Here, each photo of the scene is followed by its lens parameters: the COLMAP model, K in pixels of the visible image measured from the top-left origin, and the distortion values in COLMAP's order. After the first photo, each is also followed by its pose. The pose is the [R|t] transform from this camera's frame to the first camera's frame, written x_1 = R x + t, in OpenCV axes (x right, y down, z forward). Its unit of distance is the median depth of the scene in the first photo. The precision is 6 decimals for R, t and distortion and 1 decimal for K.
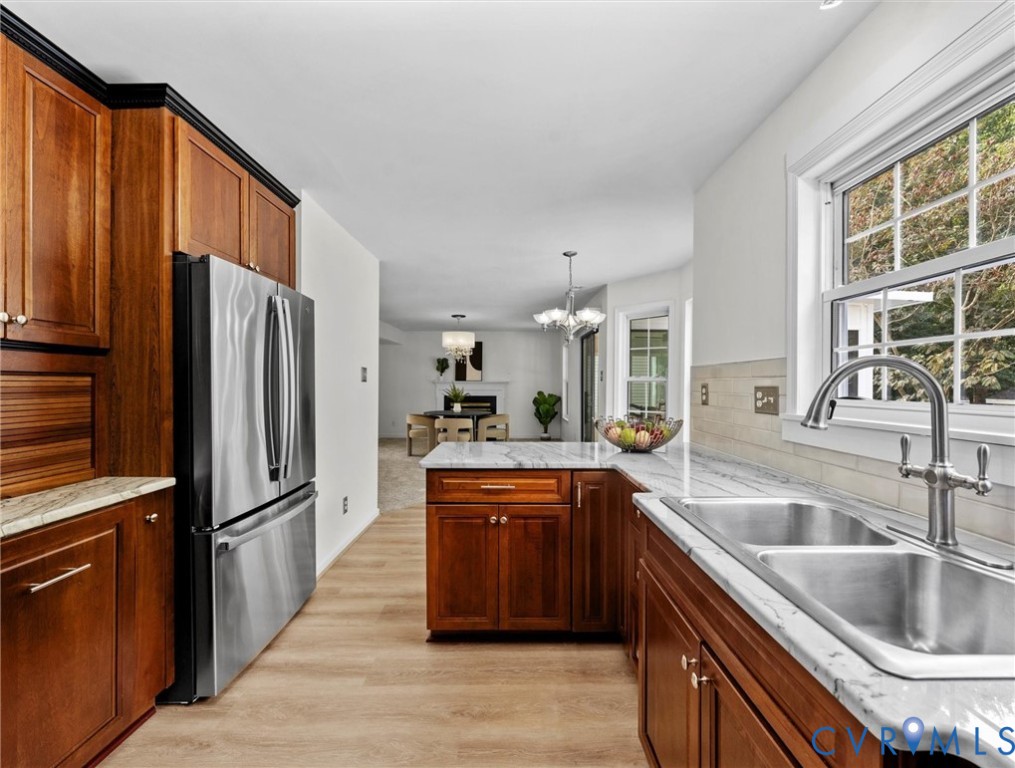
lens RADIAL K [[421.8, 0, 507.5], [0, 421.8, 384.0], [0, 0, 1]] dist [-0.002484, -0.000266]
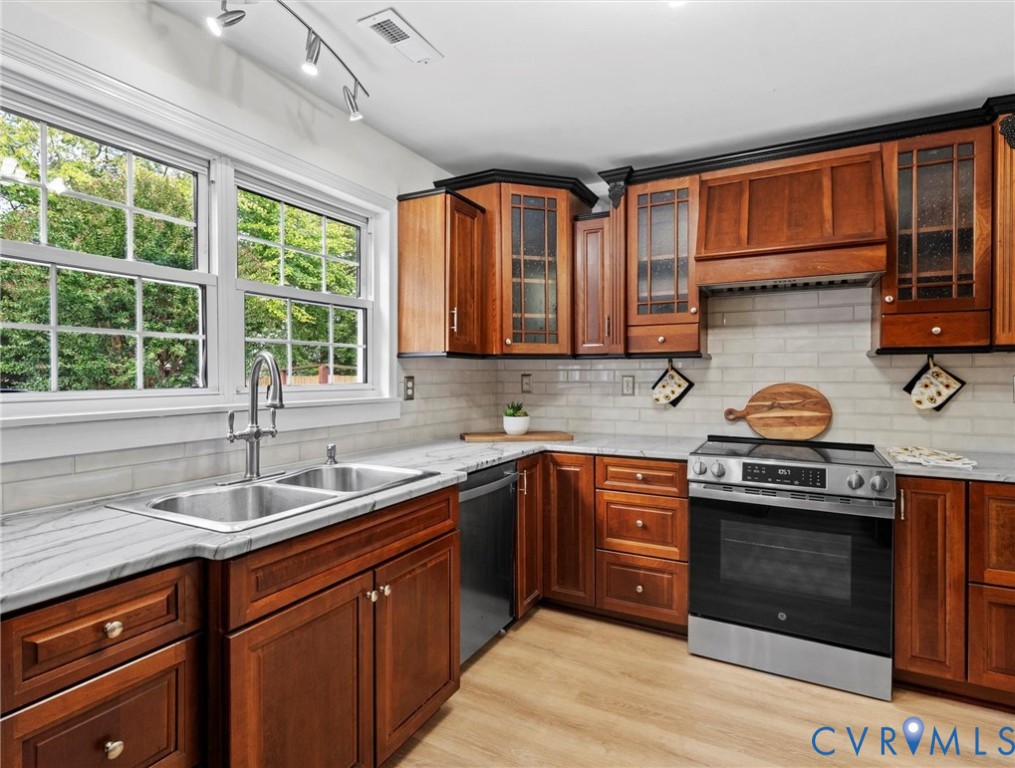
lens RADIAL K [[534.5, 0, 511.5], [0, 534.5, 378.3], [0, 0, 1]] dist [-0.000974, 0.000335]
pose [[-0.889879, -0.003700, 0.456181, -0.320328], [-0.000128, 0.999969, 0.007862, 0.001631], [-0.456196, 0.006938, -0.889852, 1.071851]]
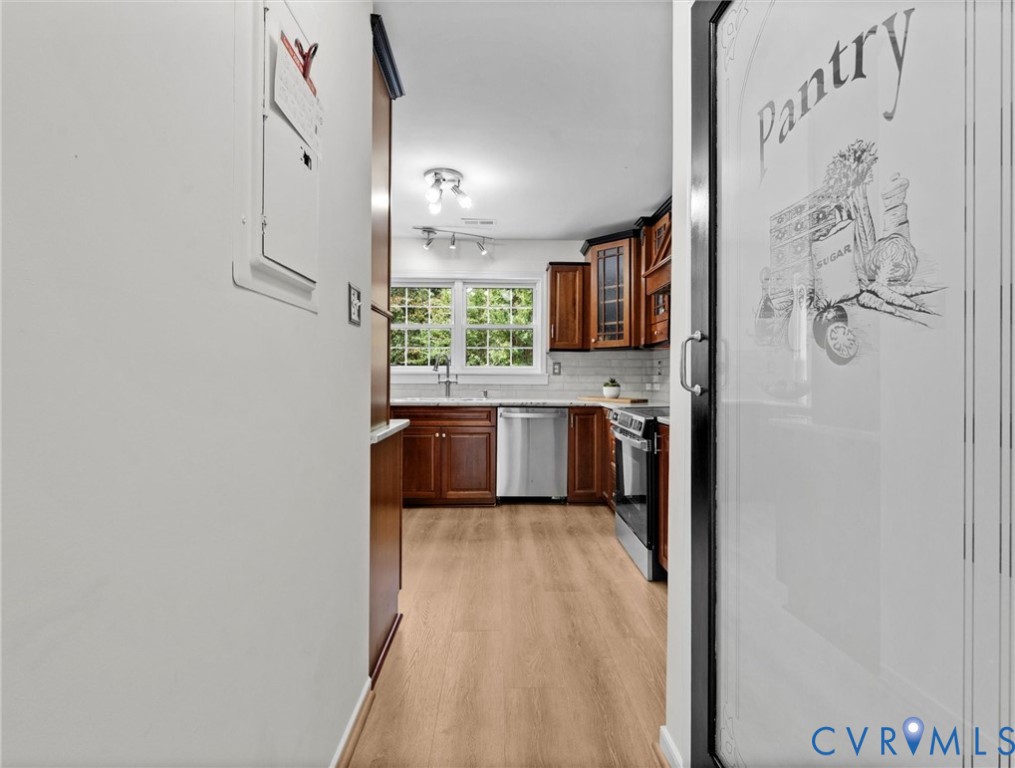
lens RADIAL K [[536.2, 0, 505.9], [0, 536.2, 372.9], [0, 0, 1]] dist [-0.002086, -0.001290]
pose [[-0.007395, 0.002400, 0.999970, -2.027339], [-0.004060, 0.999989, -0.002430, 0.064804], [-0.999964, -0.004078, -0.007385, 0.215074]]
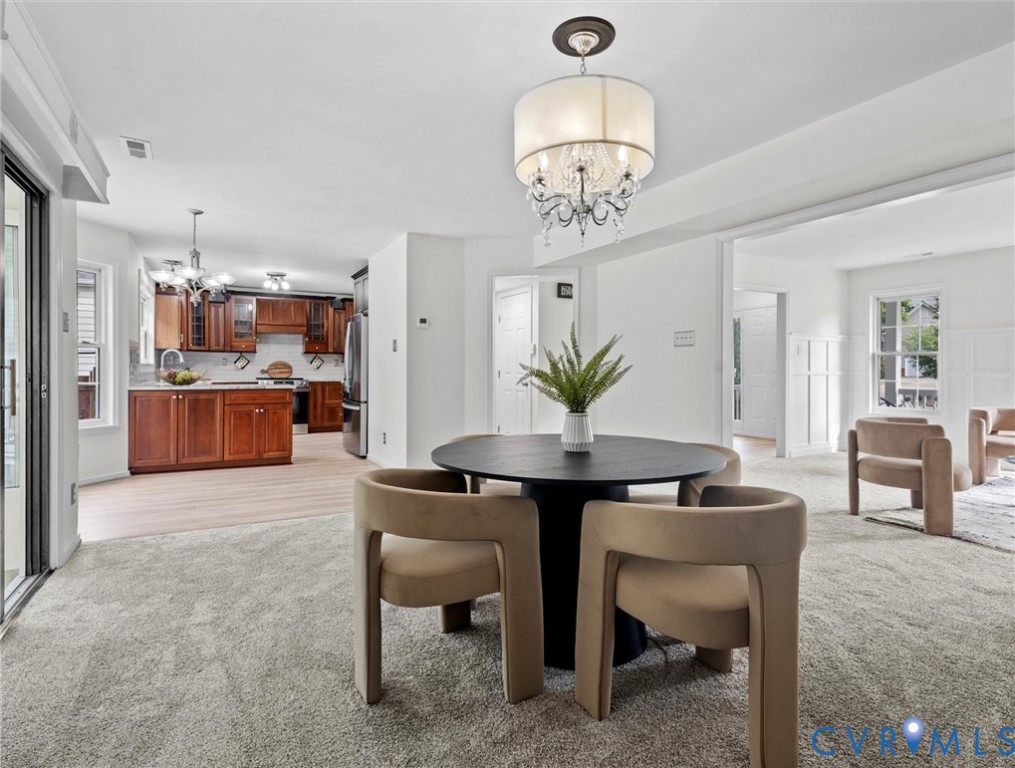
lens RADIAL K [[536.2, 0, 505.9], [0, 536.2, 372.9], [0, 0, 1]] dist [-0.002086, -0.001290]
pose [[-0.874249, -0.001039, -0.485477, 0.221535], [-0.005716, 0.999950, 0.008154, 0.078034], [0.485445, 0.009904, -0.874211, 4.532881]]
